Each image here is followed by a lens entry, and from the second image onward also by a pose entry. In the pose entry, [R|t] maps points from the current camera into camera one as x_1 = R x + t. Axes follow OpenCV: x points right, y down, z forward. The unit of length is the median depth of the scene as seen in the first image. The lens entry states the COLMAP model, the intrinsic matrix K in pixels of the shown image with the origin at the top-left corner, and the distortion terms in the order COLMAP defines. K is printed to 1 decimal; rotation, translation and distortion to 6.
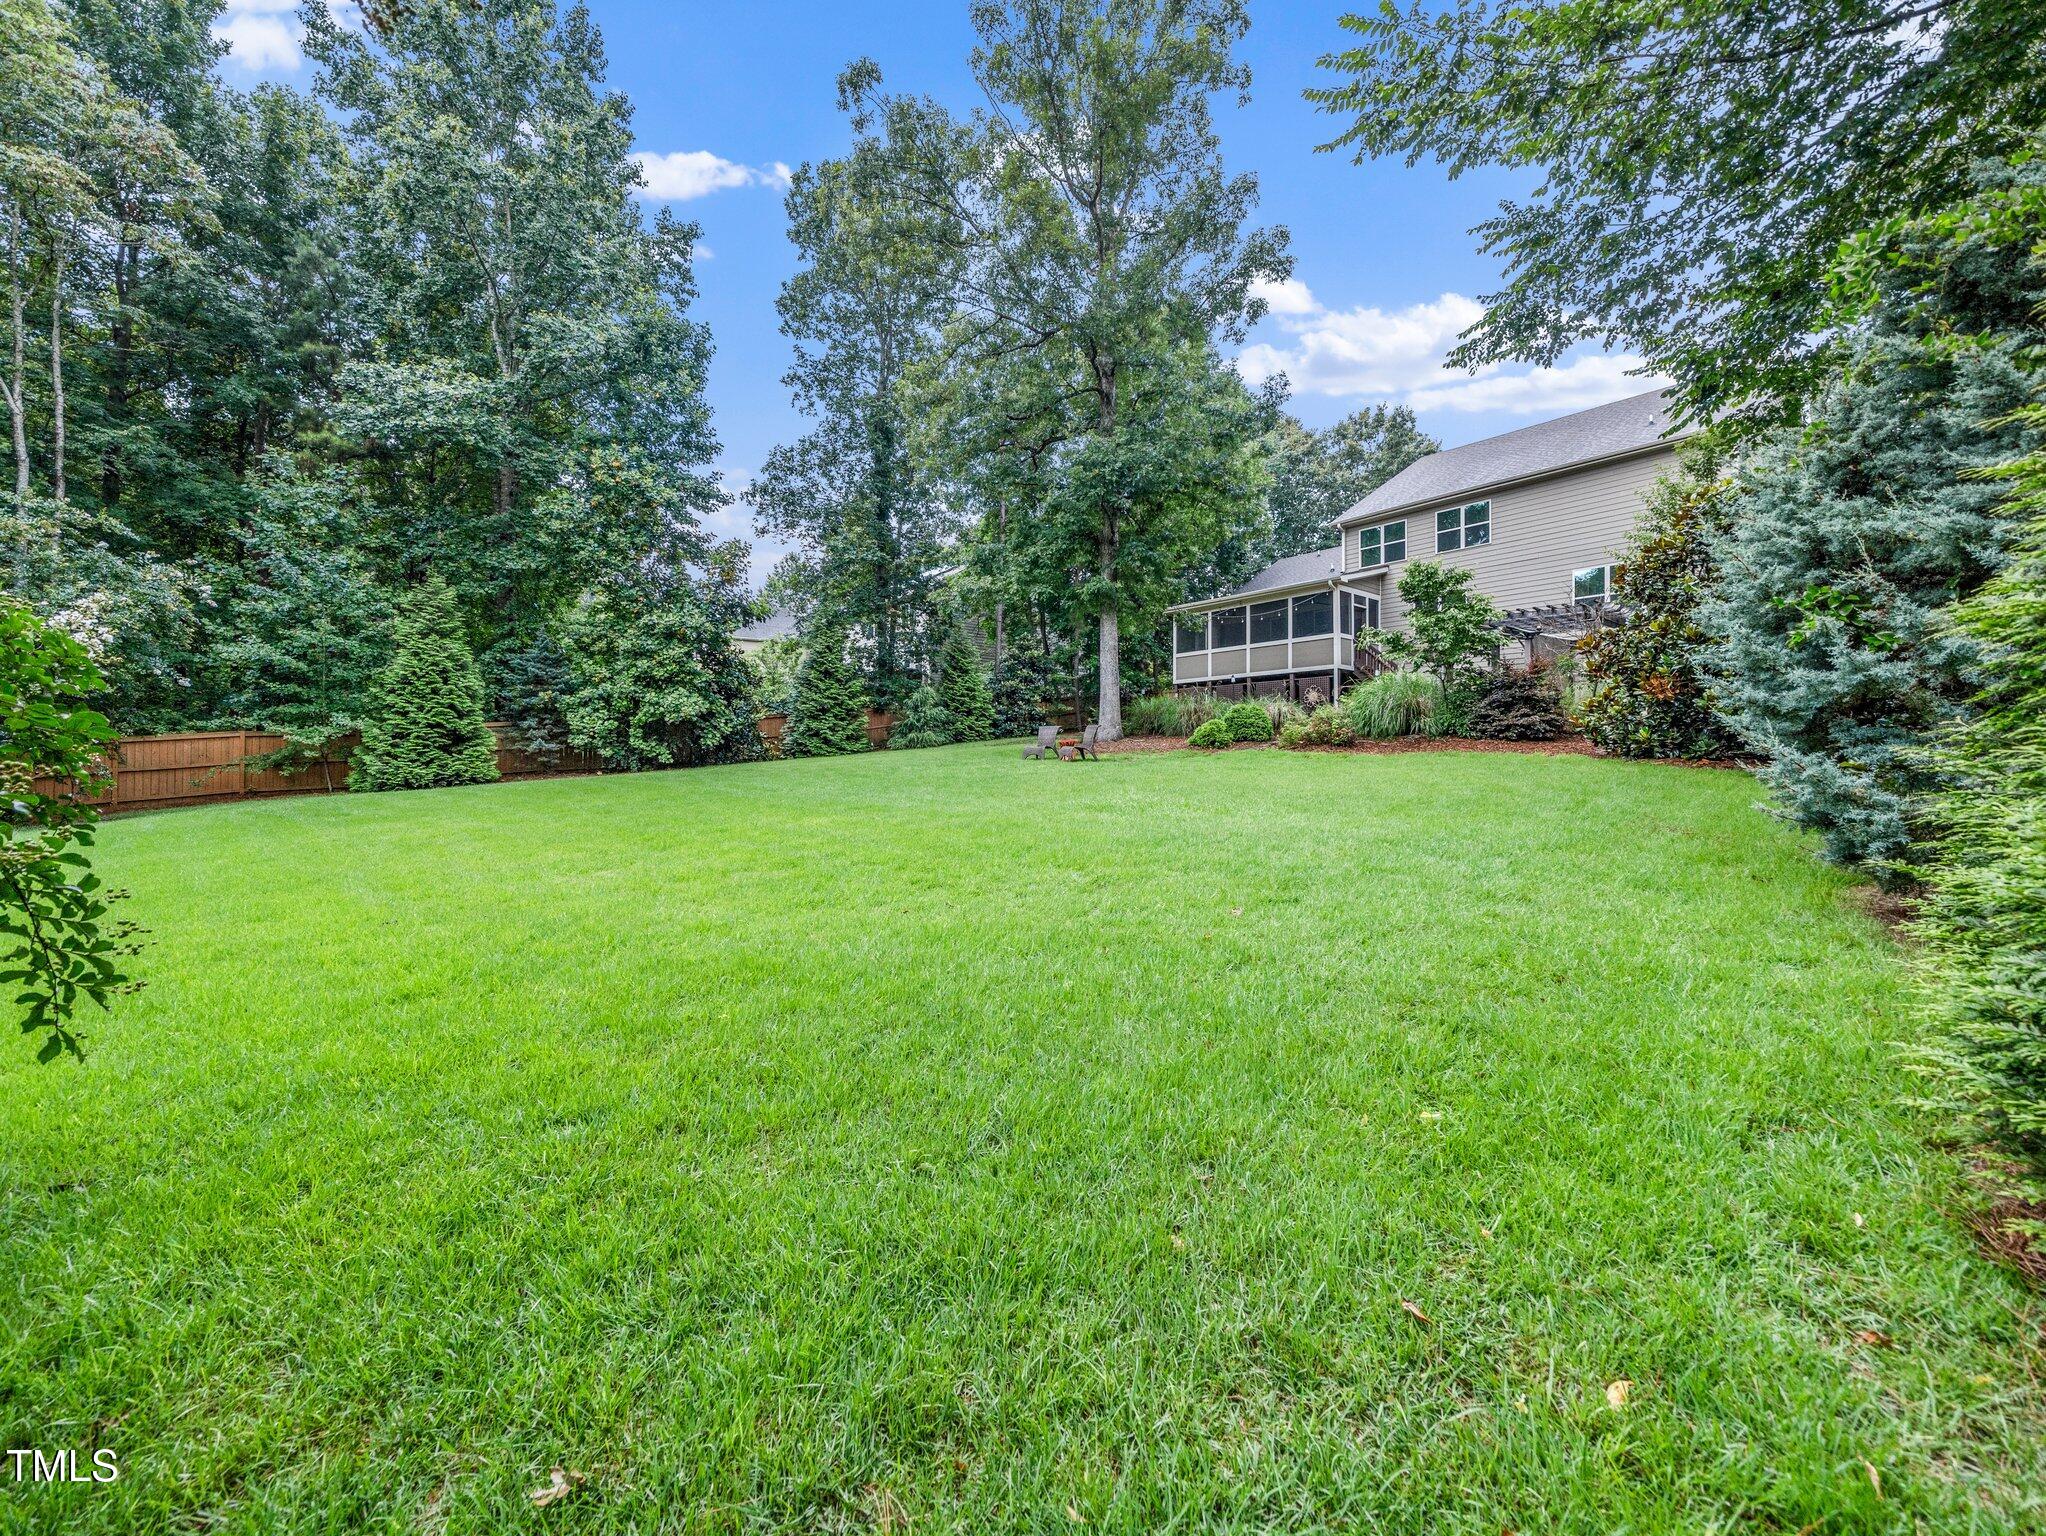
lens RADIAL K [[800.0, 0, 1009.2], [0, 800.0, 758.6], [0, 0, 1]] dist [-0.005497, -0.000532]
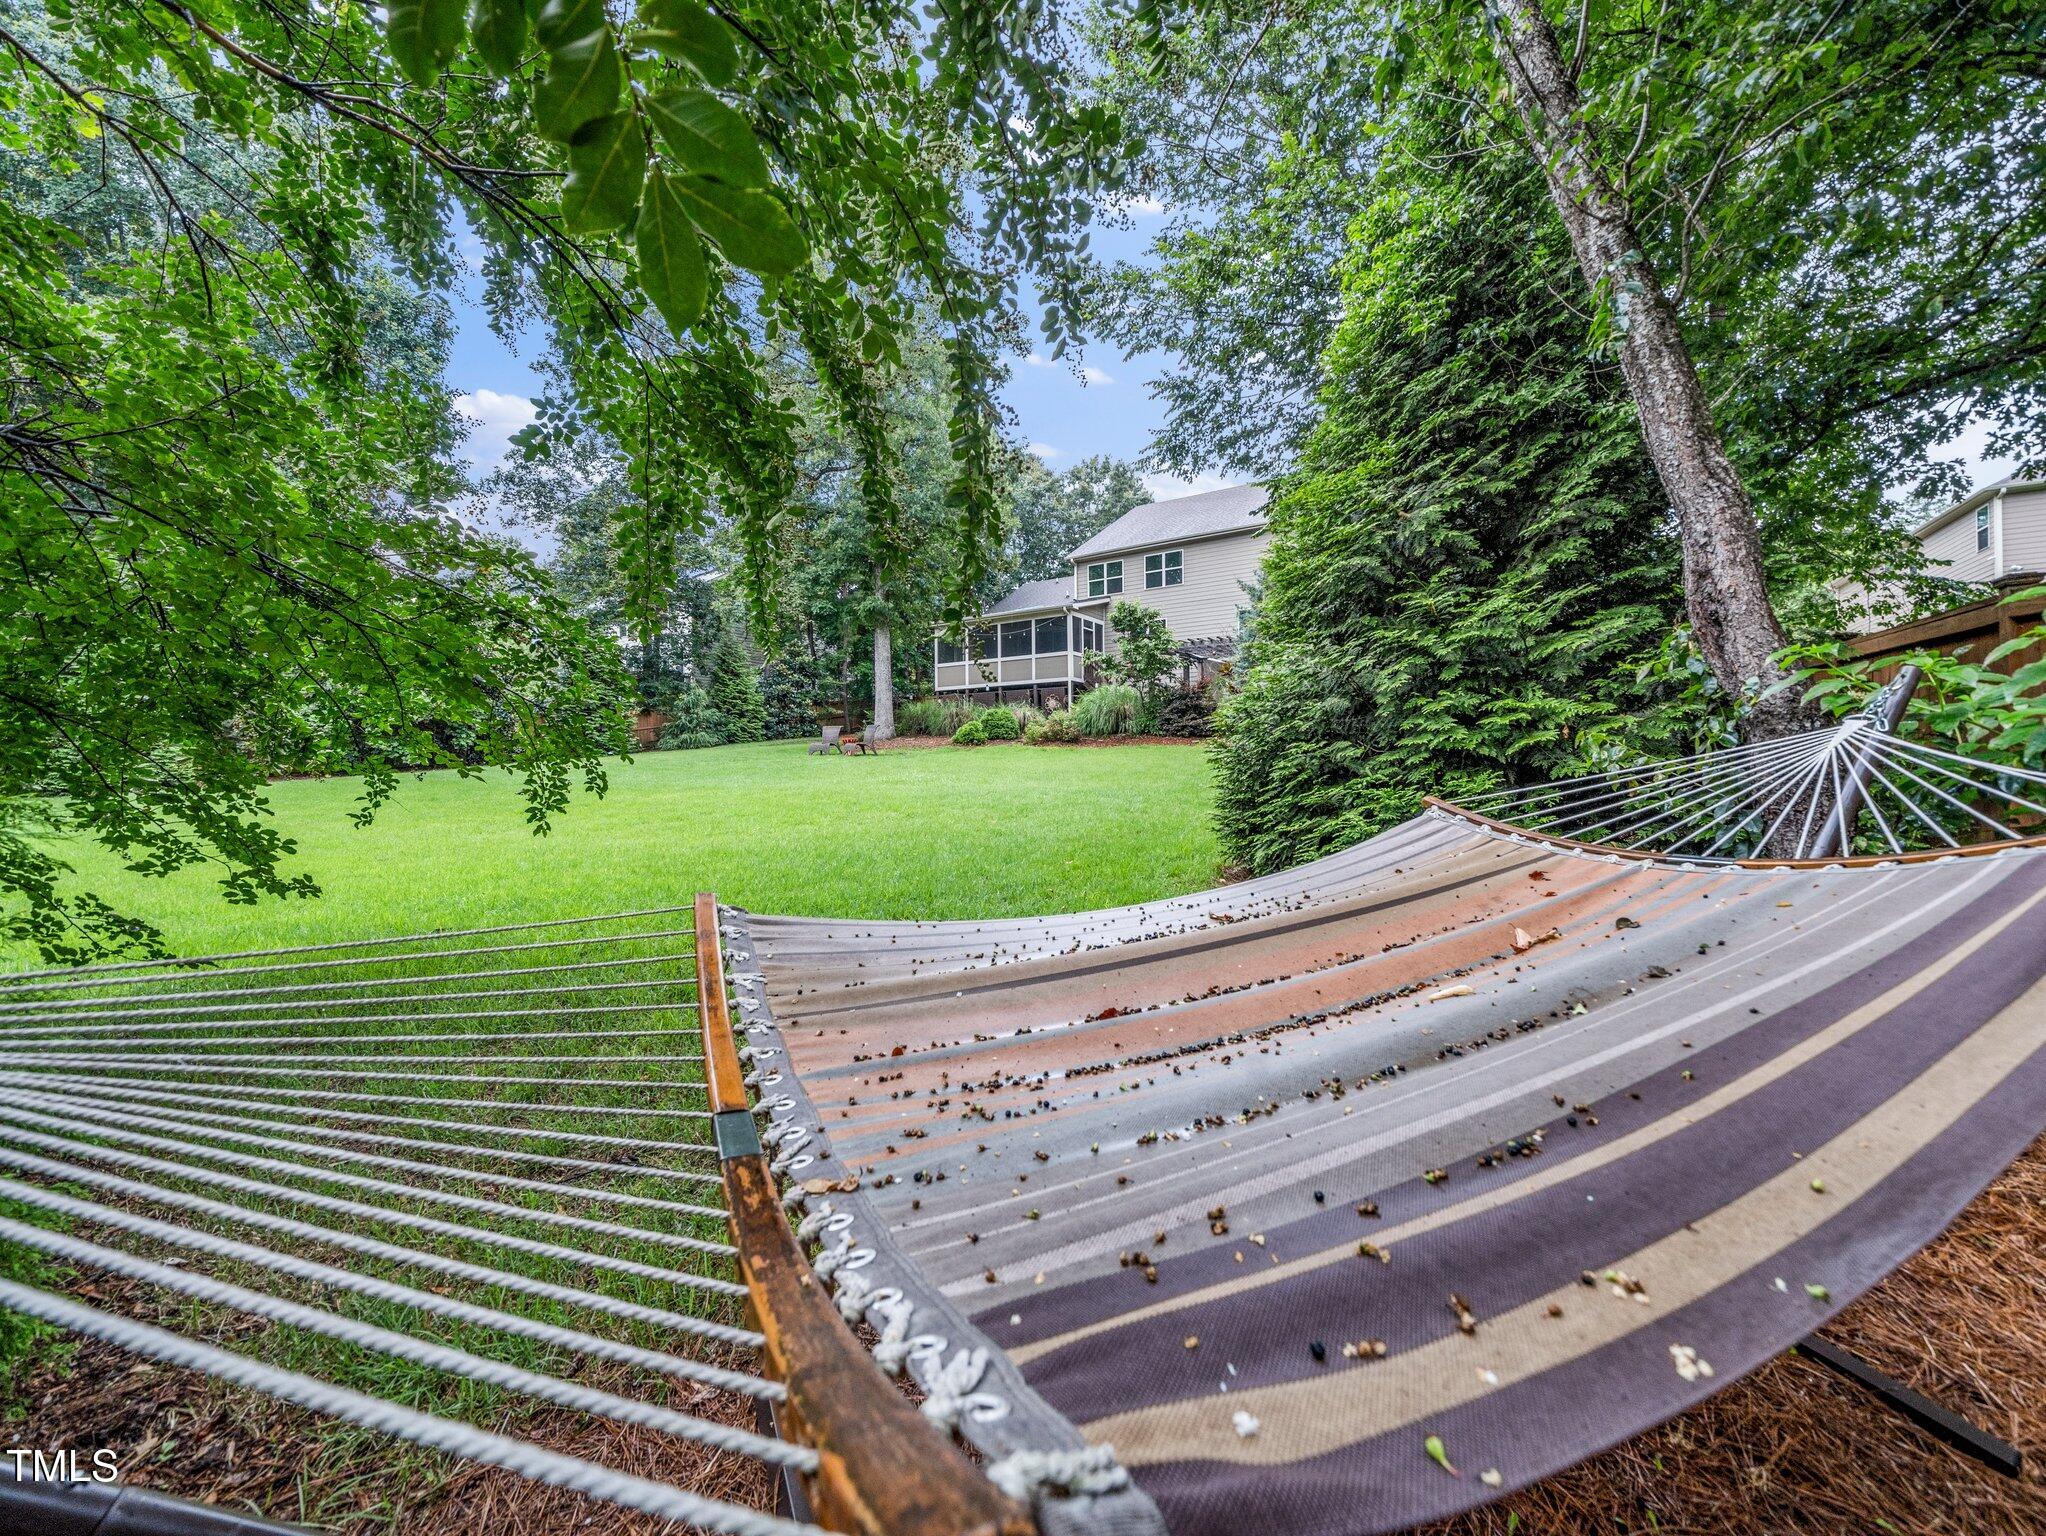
lens RADIAL K [[800.0, 0, 1031.9], [0, 800.0, 760.0], [0, 0, 1]] dist [-0.005497, -0.000532]
pose [[0.946126, -0.008029, 0.323699, -0.034594], [0.009905, 0.999942, -0.004147, 0.010752], [-0.323647, 0.007130, 0.946151, -0.117017]]
